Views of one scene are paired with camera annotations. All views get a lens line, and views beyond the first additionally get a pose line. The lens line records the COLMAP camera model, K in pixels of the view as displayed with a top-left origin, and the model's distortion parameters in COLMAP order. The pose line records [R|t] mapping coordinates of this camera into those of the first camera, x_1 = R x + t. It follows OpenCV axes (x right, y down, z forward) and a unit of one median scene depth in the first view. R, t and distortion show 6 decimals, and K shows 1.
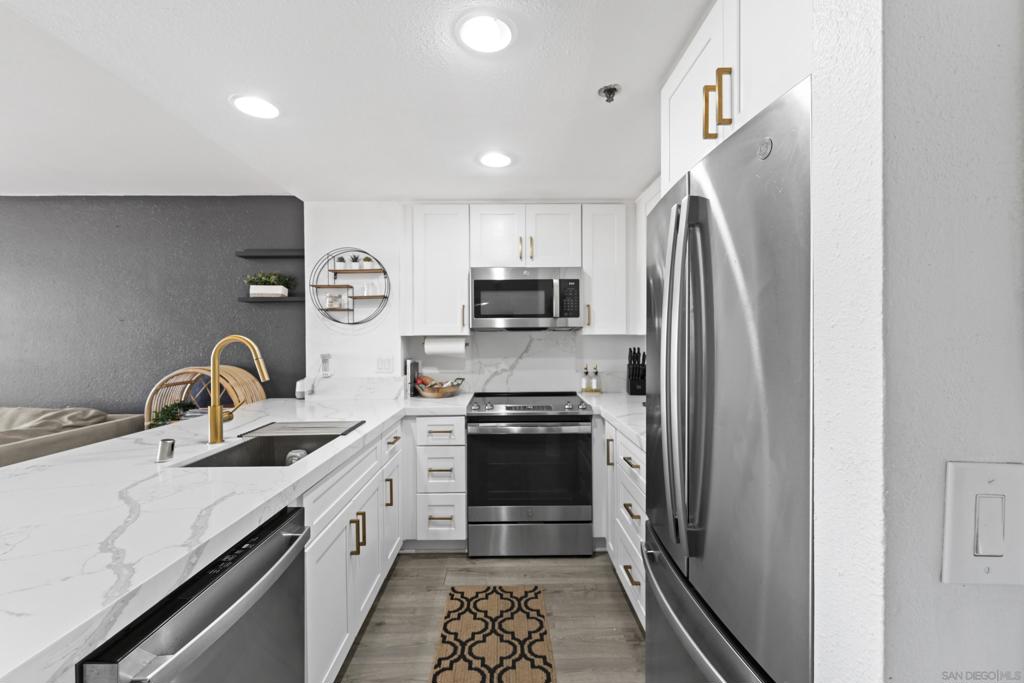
lens RADIAL K [[424.1, 0, 510.7], [0, 424.1, 340.2], [0, 0, 1]] dist [0.002886, 0.000128]
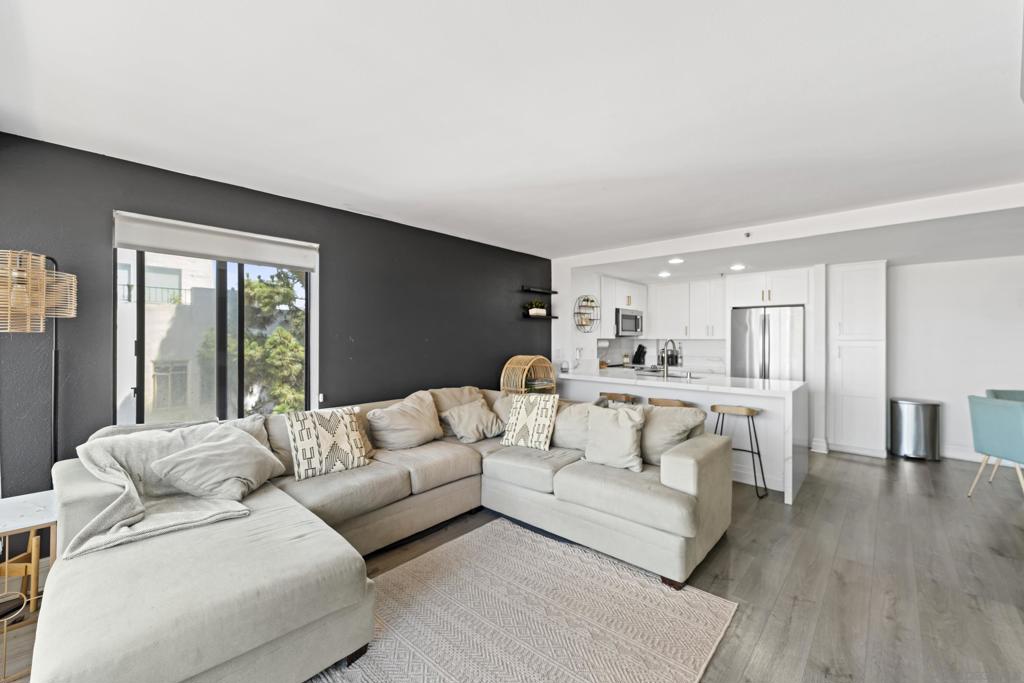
lens RADIAL K [[408.1, 0, 508.9], [0, 408.1, 341.0], [0, 0, 1]] dist [-0.000972, 0.000022]
pose [[0.691490, 0.004454, 0.722372, -2.011654], [-0.003196, 0.999990, -0.003105, 0.008114], [-0.722379, -0.000162, 0.691498, -0.063485]]
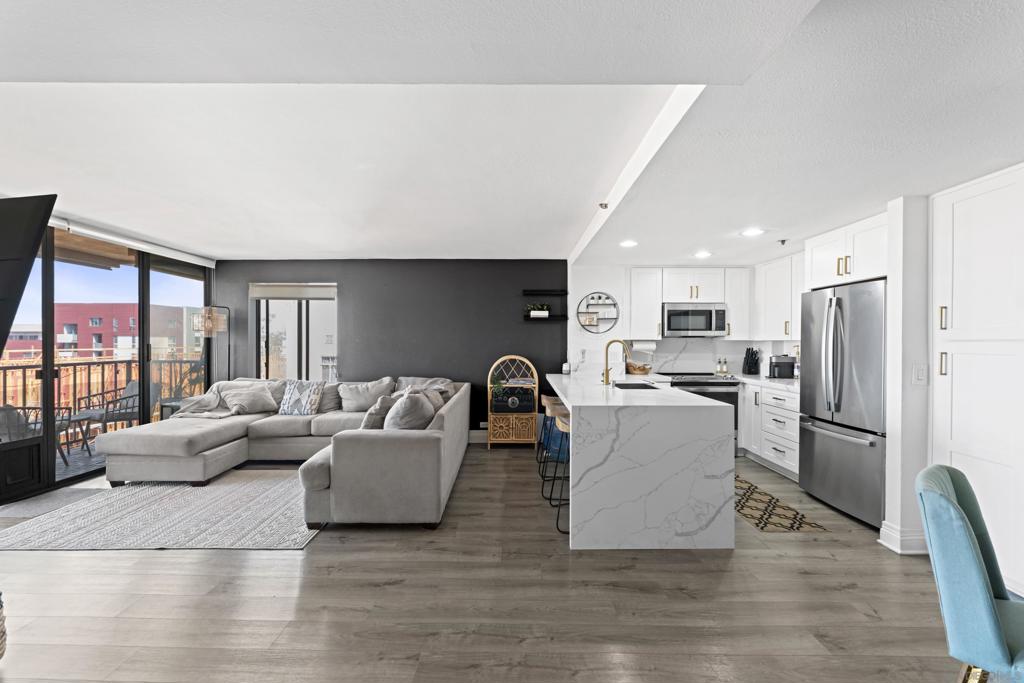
lens RADIAL K [[408.1, 0, 508.9], [0, 408.1, 341.0], [0, 0, 1]] dist [-0.000972, 0.000022]
pose [[0.999676, 0.008754, -0.023905, -0.714058], [-0.008907, 0.999941, -0.006288, 0.009919], [0.023848, 0.006499, 0.999694, -0.768095]]
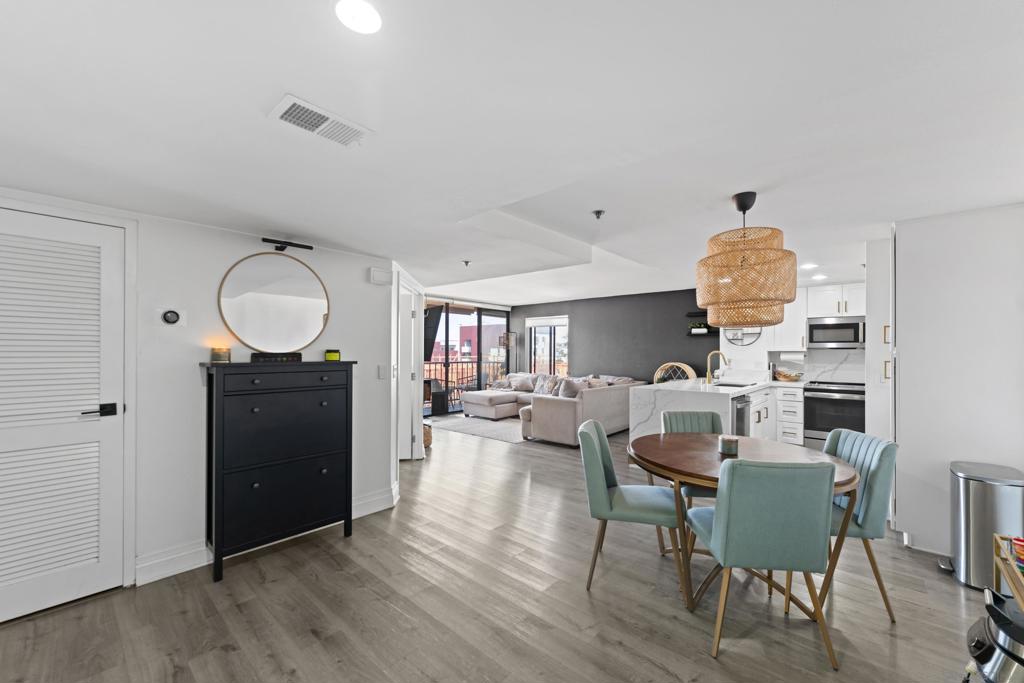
lens RADIAL K [[408.8, 0, 512.1], [0, 408.8, 348.3], [0, 0, 1]] dist [0.000125, -0.000049]
pose [[0.737141, 0.006219, -0.675710, 0.188145], [-0.014481, 0.999873, -0.006595, 0.007534], [0.675584, 0.014647, 0.737138, -1.412259]]
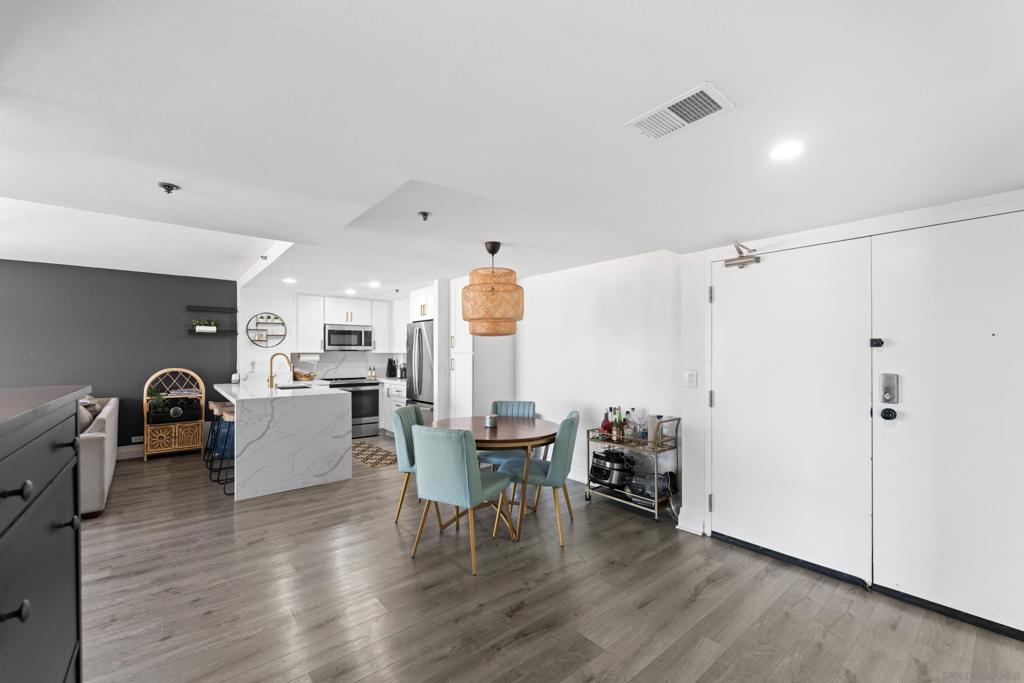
lens RADIAL K [[422.4, 0, 513.1], [0, 422.4, 352.1], [0, 0, 1]] dist [-0.000174, -0.000118]
pose [[0.775058, 0.007268, 0.631849, -0.761665], [0.000218, 0.999931, -0.011768, 0.011819], [-0.631891, 0.009259, 0.775002, -1.462594]]
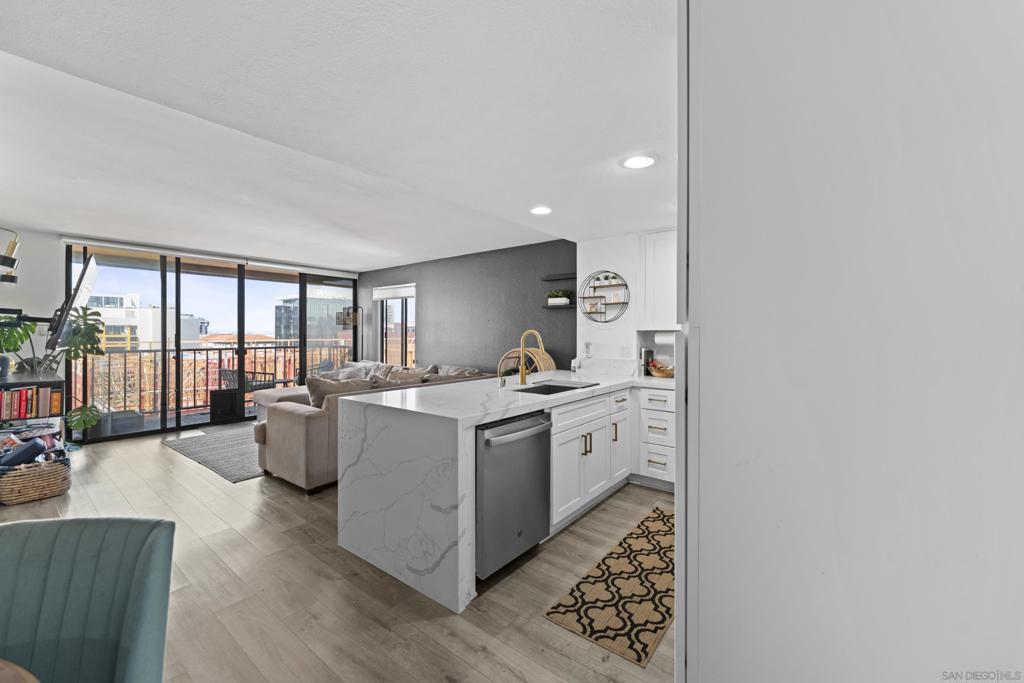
lens RADIAL K [[412.5, 0, 514.7], [0, 412.5, 333.6], [0, 0, 1]] dist [0.001254, 0.000069]
pose [[0.776554, 0.010063, -0.629971, 0.284872], [-0.011177, 0.999935, 0.002194, 0.001344], [0.629952, 0.005338, 0.776616, -0.301439]]
